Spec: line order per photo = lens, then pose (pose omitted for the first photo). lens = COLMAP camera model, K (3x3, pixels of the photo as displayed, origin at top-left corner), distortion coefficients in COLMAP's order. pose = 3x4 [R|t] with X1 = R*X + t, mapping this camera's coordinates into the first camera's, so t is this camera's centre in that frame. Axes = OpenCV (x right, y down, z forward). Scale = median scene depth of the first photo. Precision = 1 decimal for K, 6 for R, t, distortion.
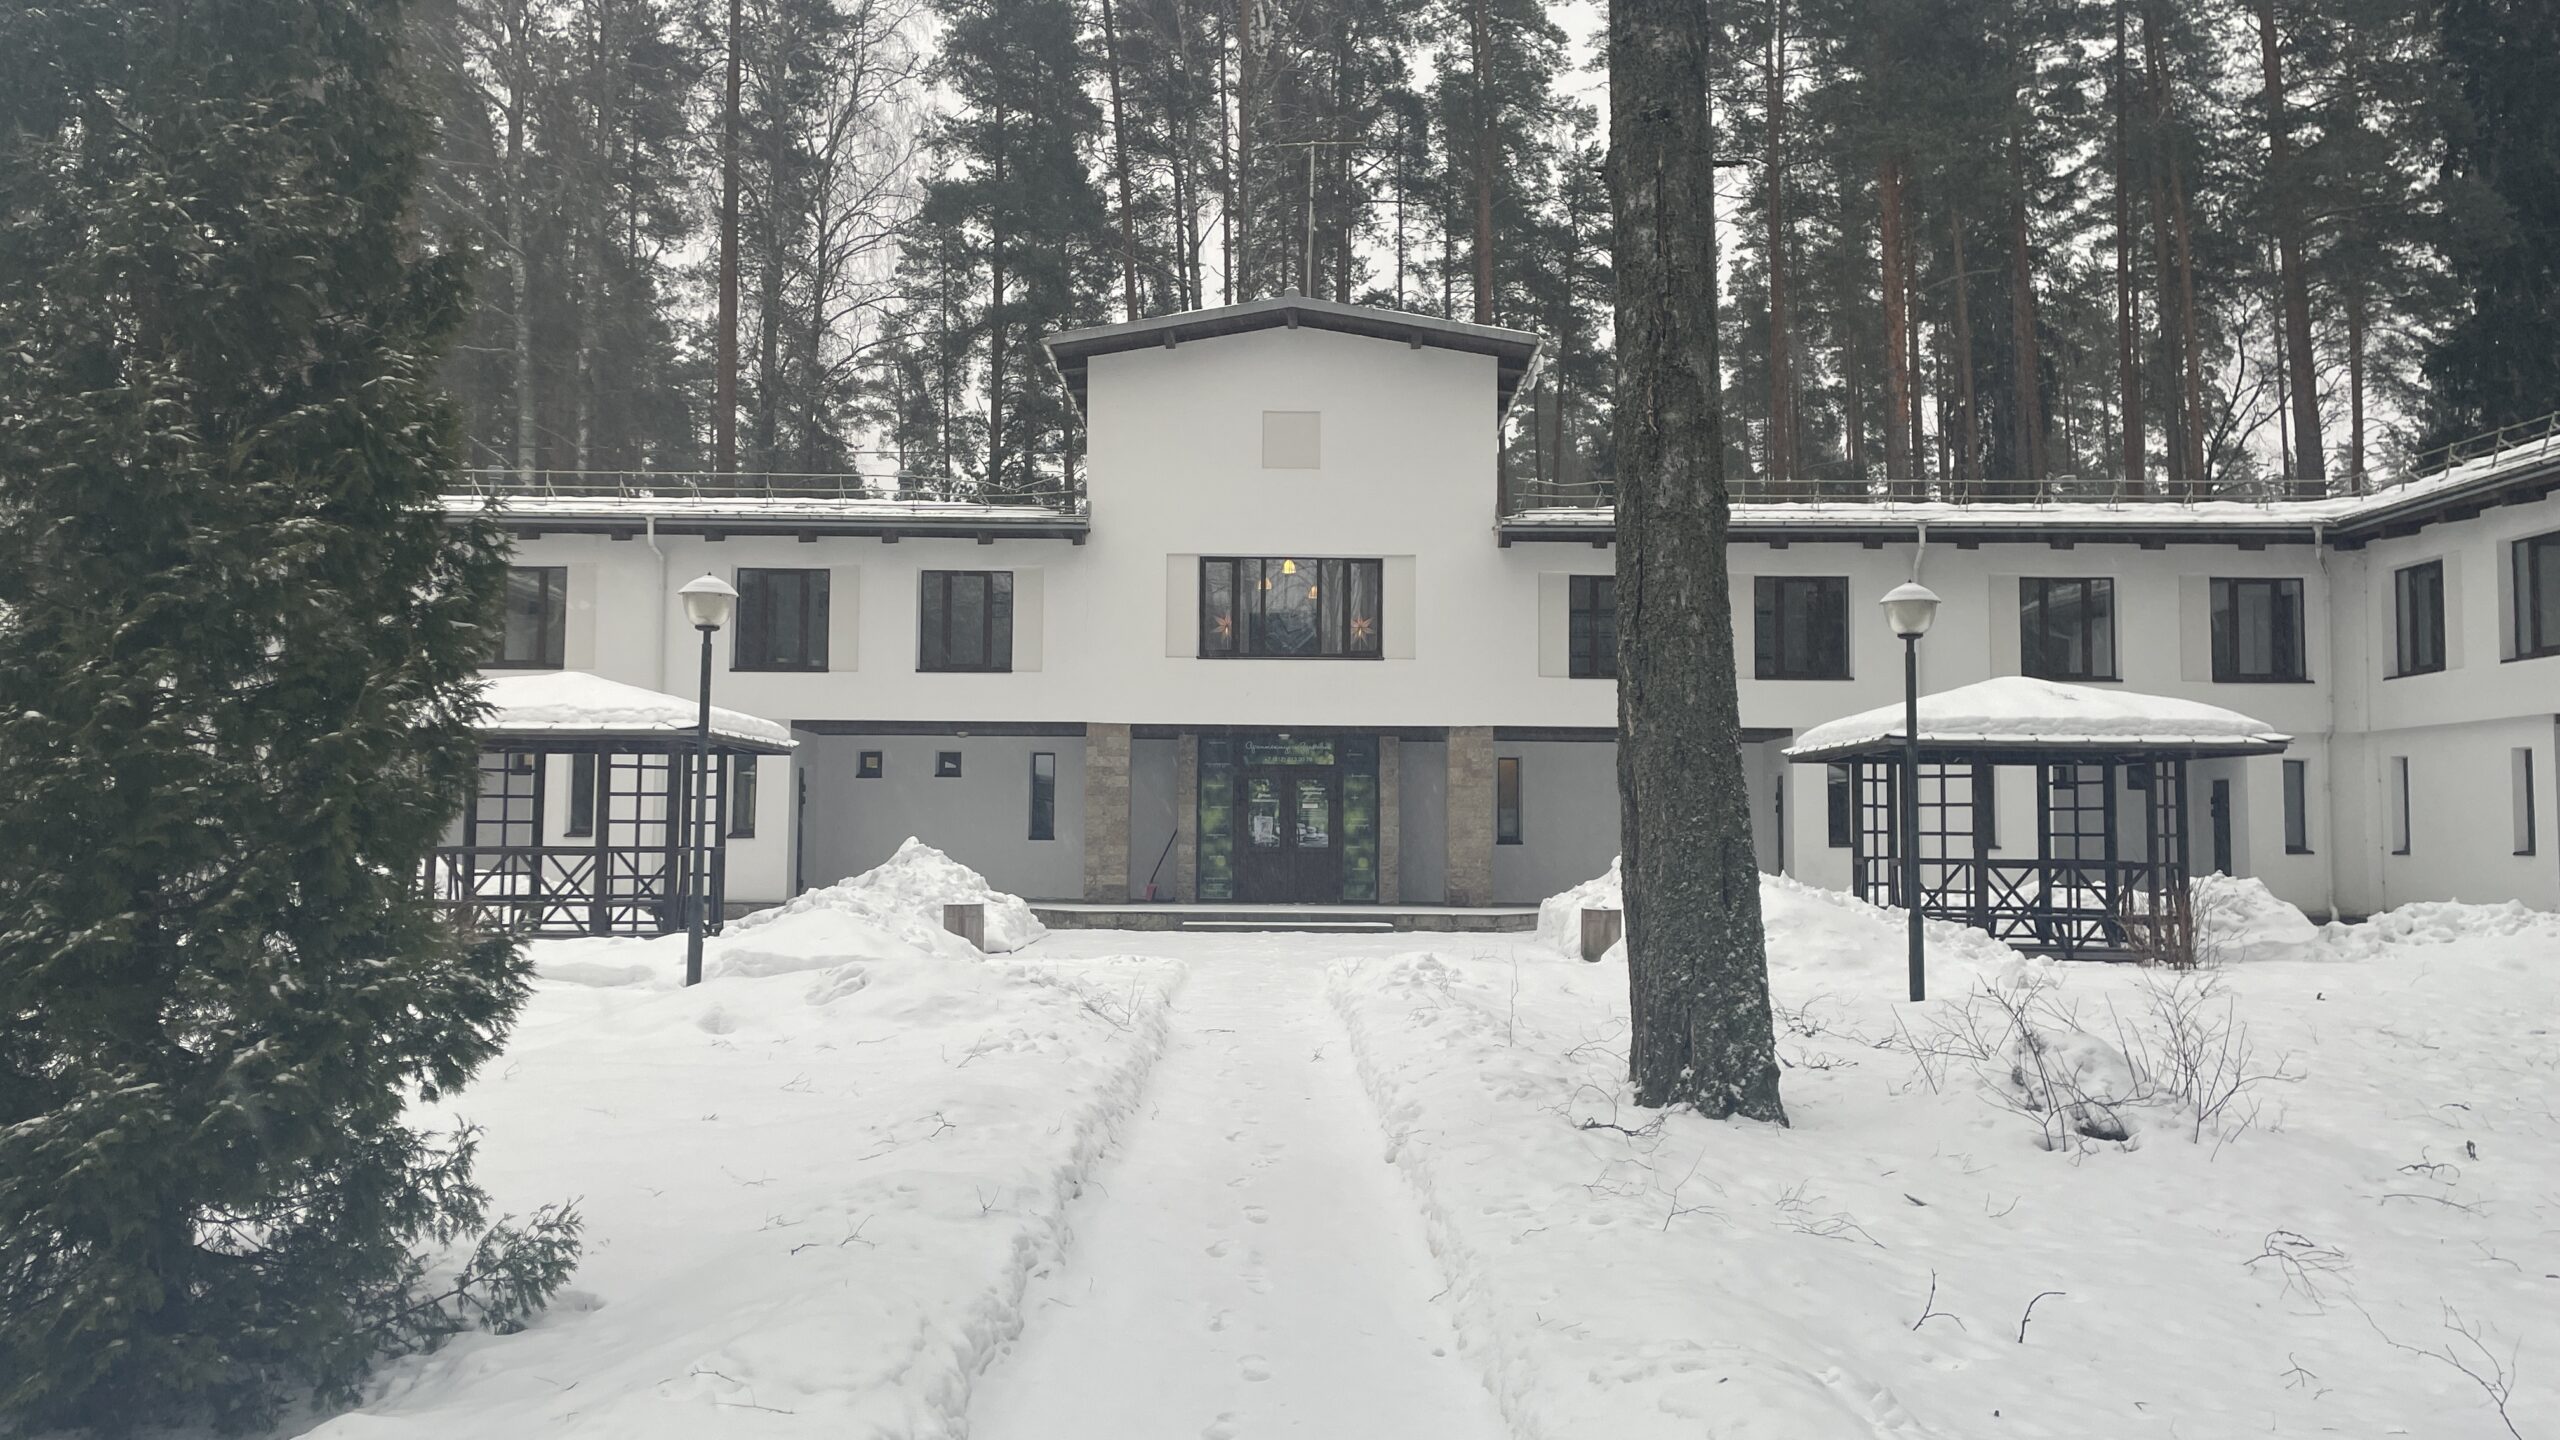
lens RADIAL K [[1937.2, 0, 1280.0], [0, 1937.2, 720.0], [0, 0, 1]] dist [0.112347, -0.139482]
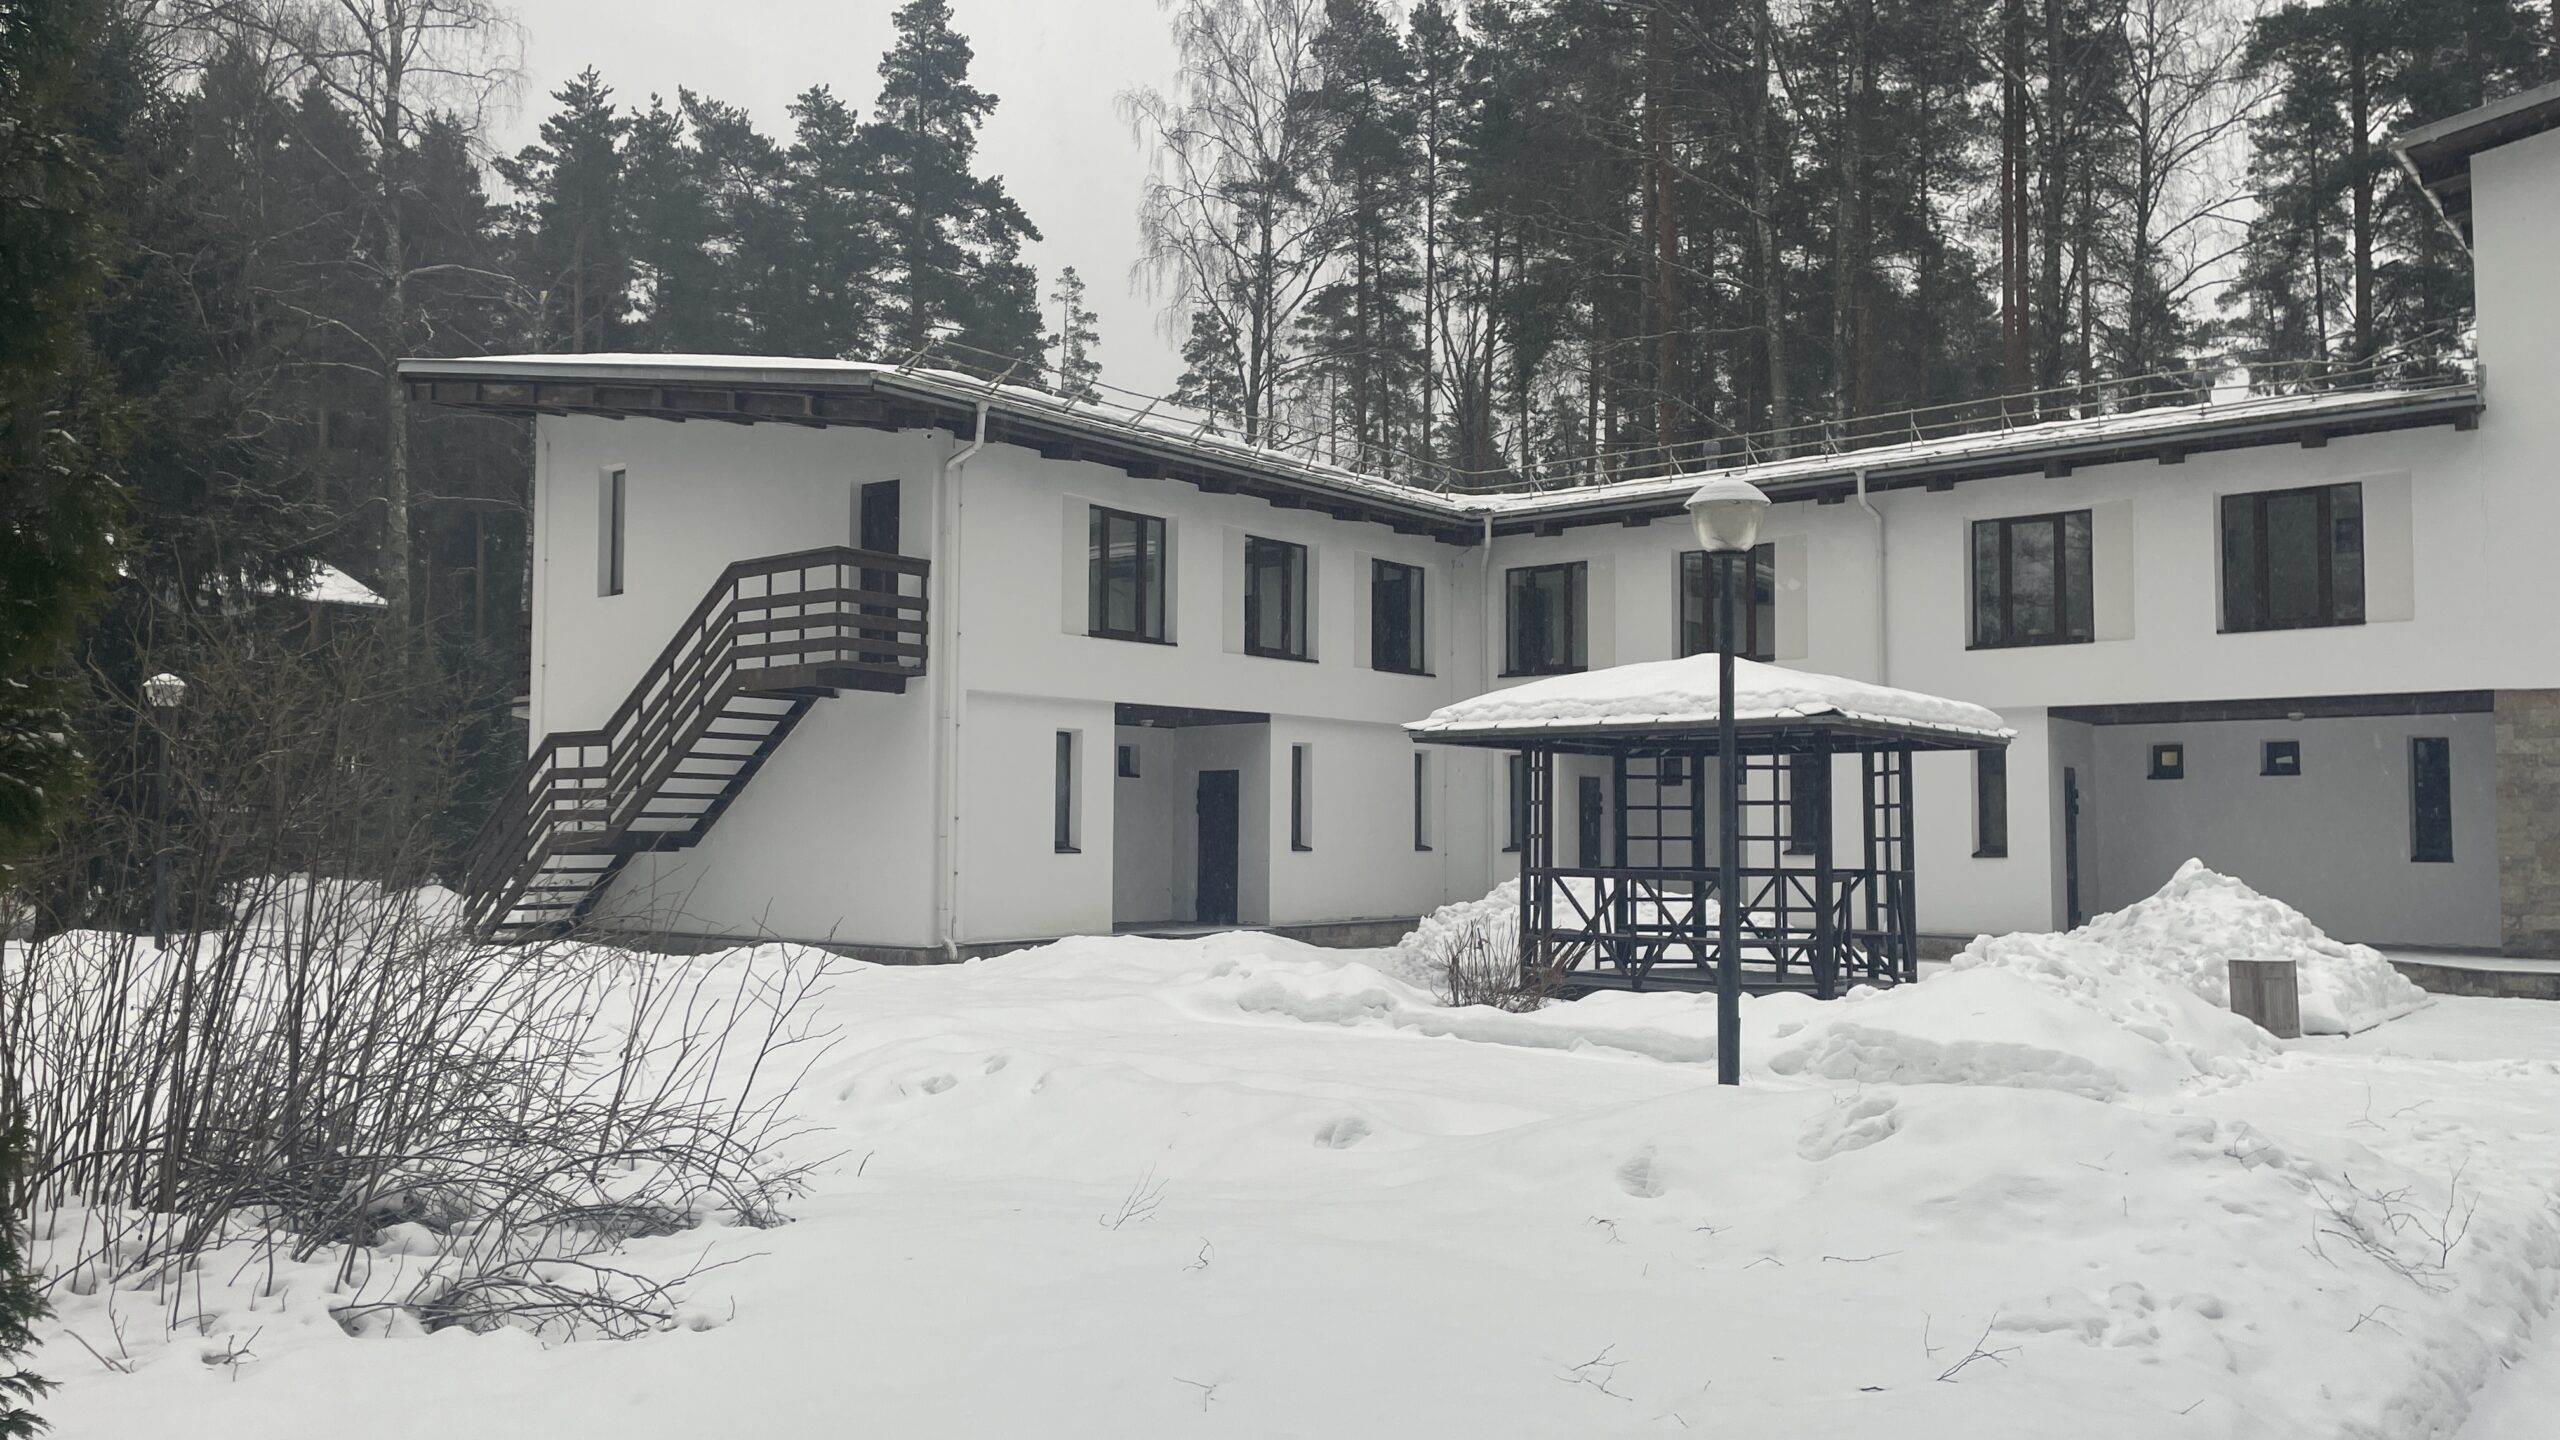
lens RADIAL K [[1937.2, 0, 1280.0], [0, 1937.2, 720.0], [0, 0, 1]] dist [0.112347, -0.139482]
pose [[0.777233, -0.043348, -0.627718, 0.006082], [0.039381, 0.999020, -0.020227, 0.011554], [0.627979, -0.008999, 0.778178, 0.244525]]
